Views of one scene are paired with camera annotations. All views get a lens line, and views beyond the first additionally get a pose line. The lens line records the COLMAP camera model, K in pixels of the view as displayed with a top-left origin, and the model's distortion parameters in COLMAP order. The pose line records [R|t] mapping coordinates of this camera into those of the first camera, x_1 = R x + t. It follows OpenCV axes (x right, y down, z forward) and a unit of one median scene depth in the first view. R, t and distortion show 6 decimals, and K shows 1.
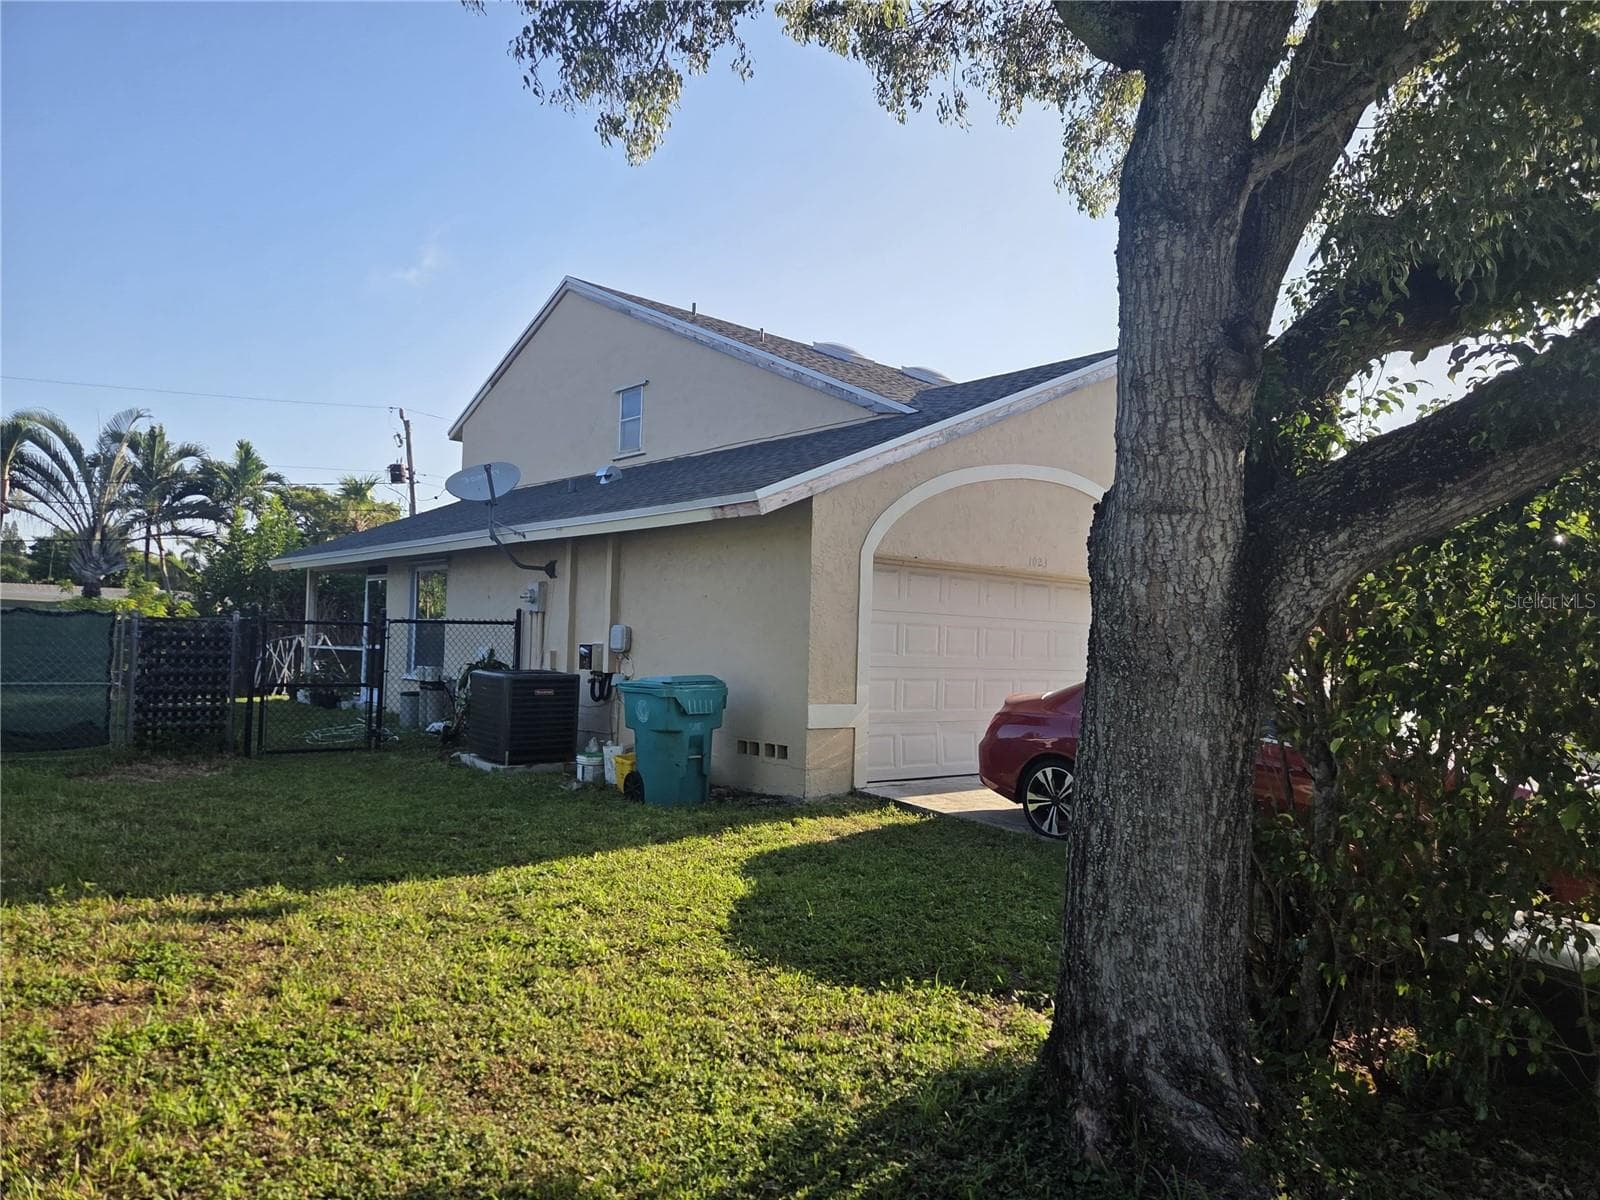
lens RADIAL K [[1084.8, 0, 807.1], [0, 1084.8, 599.9], [0, 0, 1]] dist [0.081988, -0.073102]
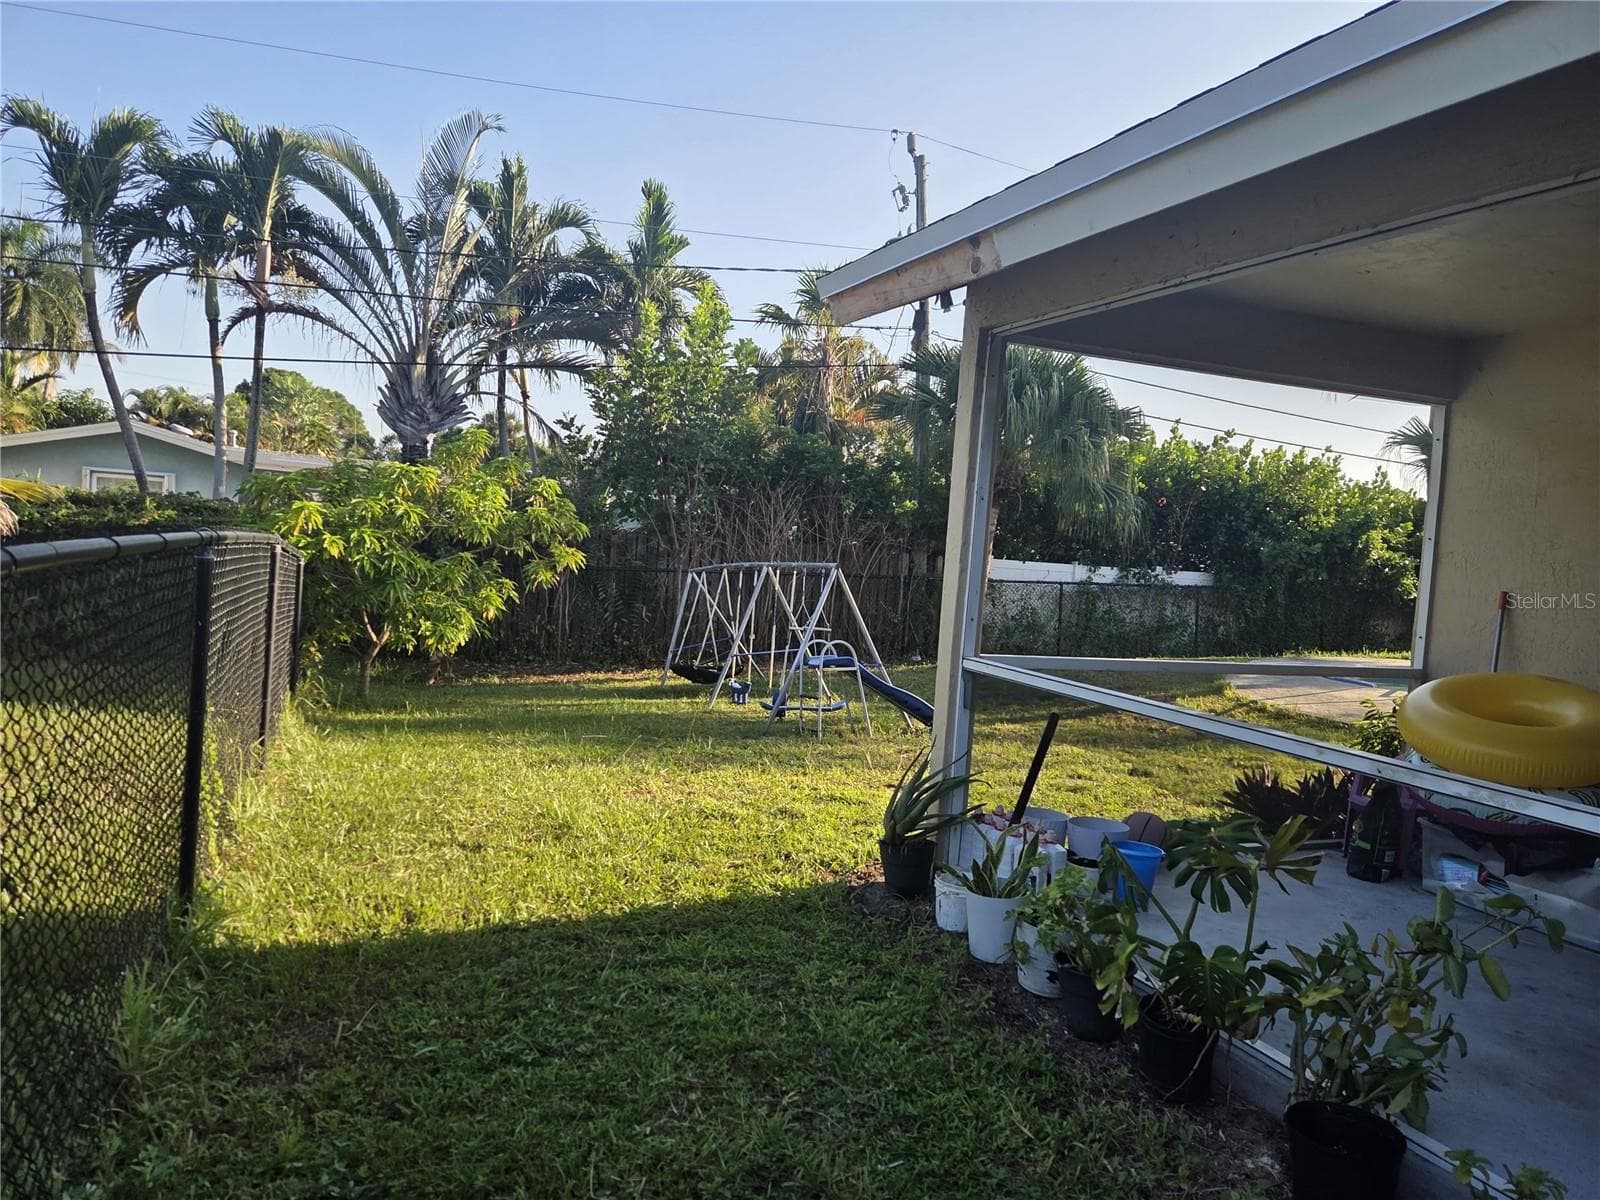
lens RADIAL K [[1075.8, 0, 786.4], [0, 1075.8, 586.7], [0, 0, 1]] dist [0.083955, -0.069394]
pose [[0.944031, 0.053697, -0.325458, -0.767872], [-0.029718, 0.996494, 0.078209, 0.021658], [0.328516, -0.064159, 0.942317, 1.468483]]
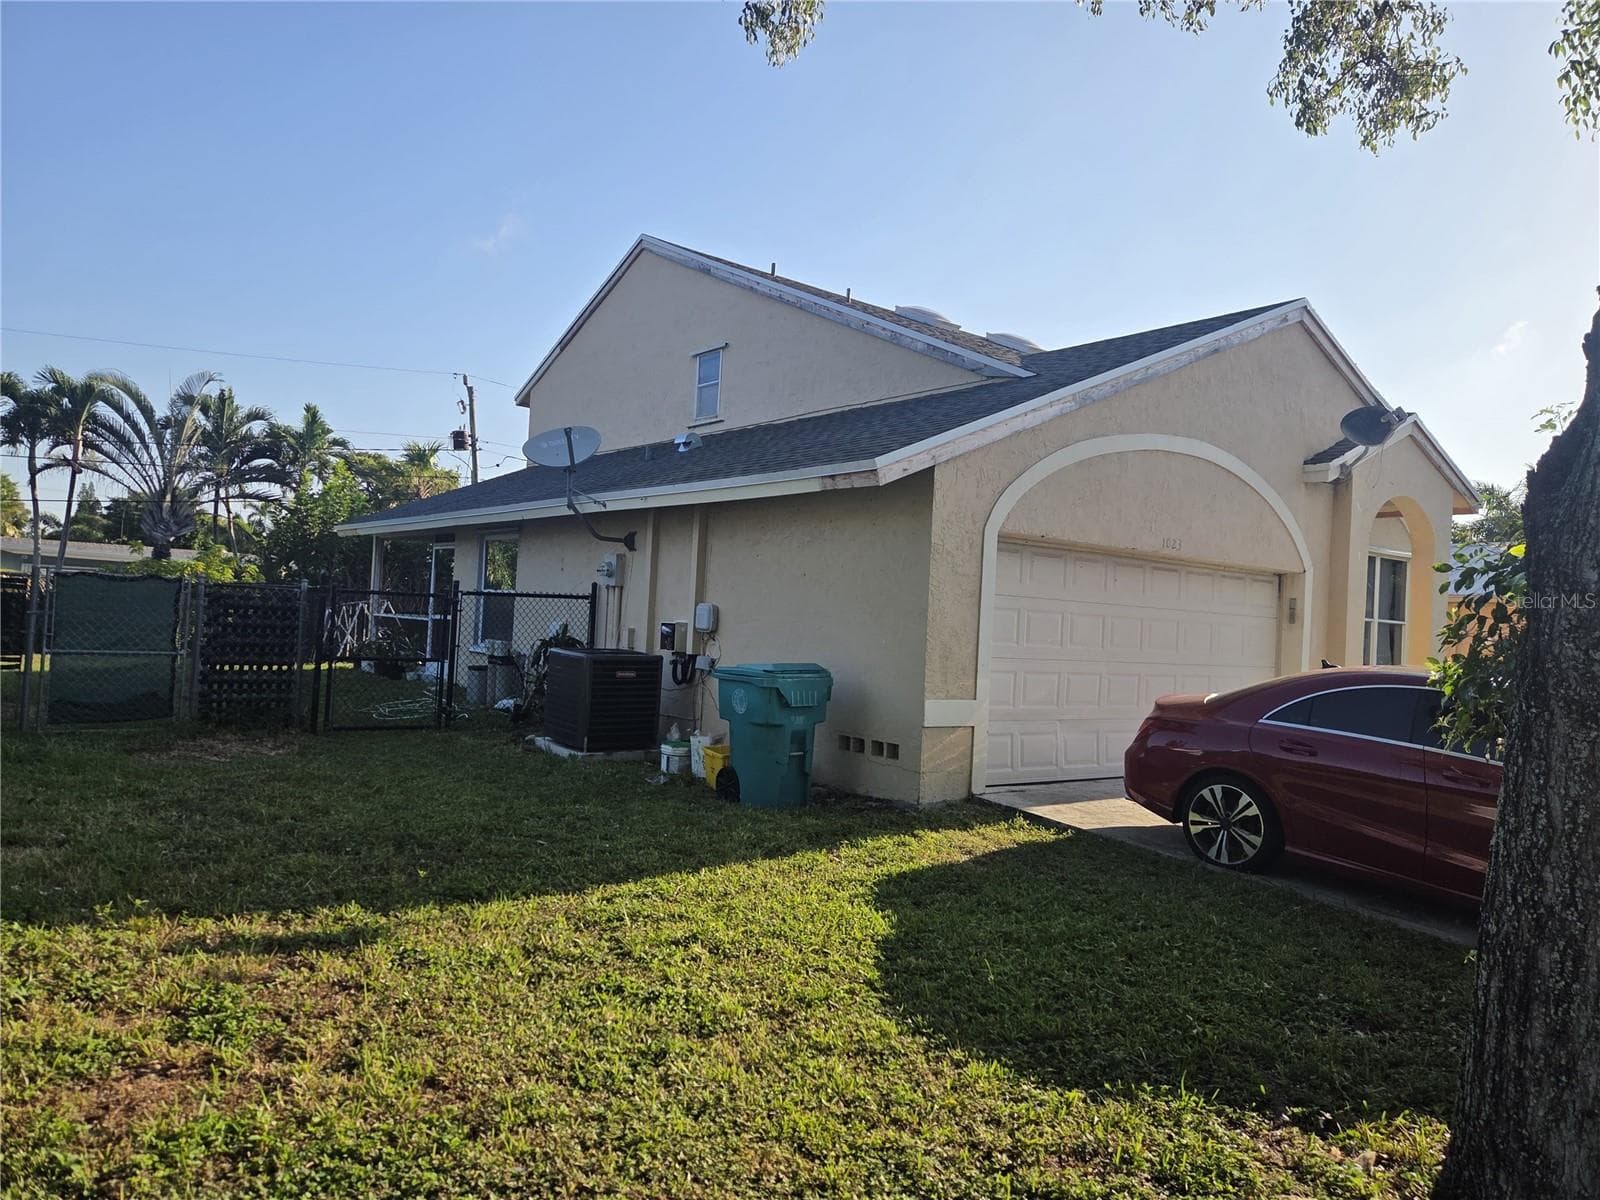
lens RADIAL K [[1075.8, 0, 786.4], [0, 1075.8, 586.7], [0, 0, 1]] dist [0.083955, -0.069394]
pose [[0.998131, 0.021905, -0.057052, -0.061521], [-0.021195, 0.999691, 0.013022, -0.005301], [0.057319, -0.011788, 0.998286, 0.106290]]
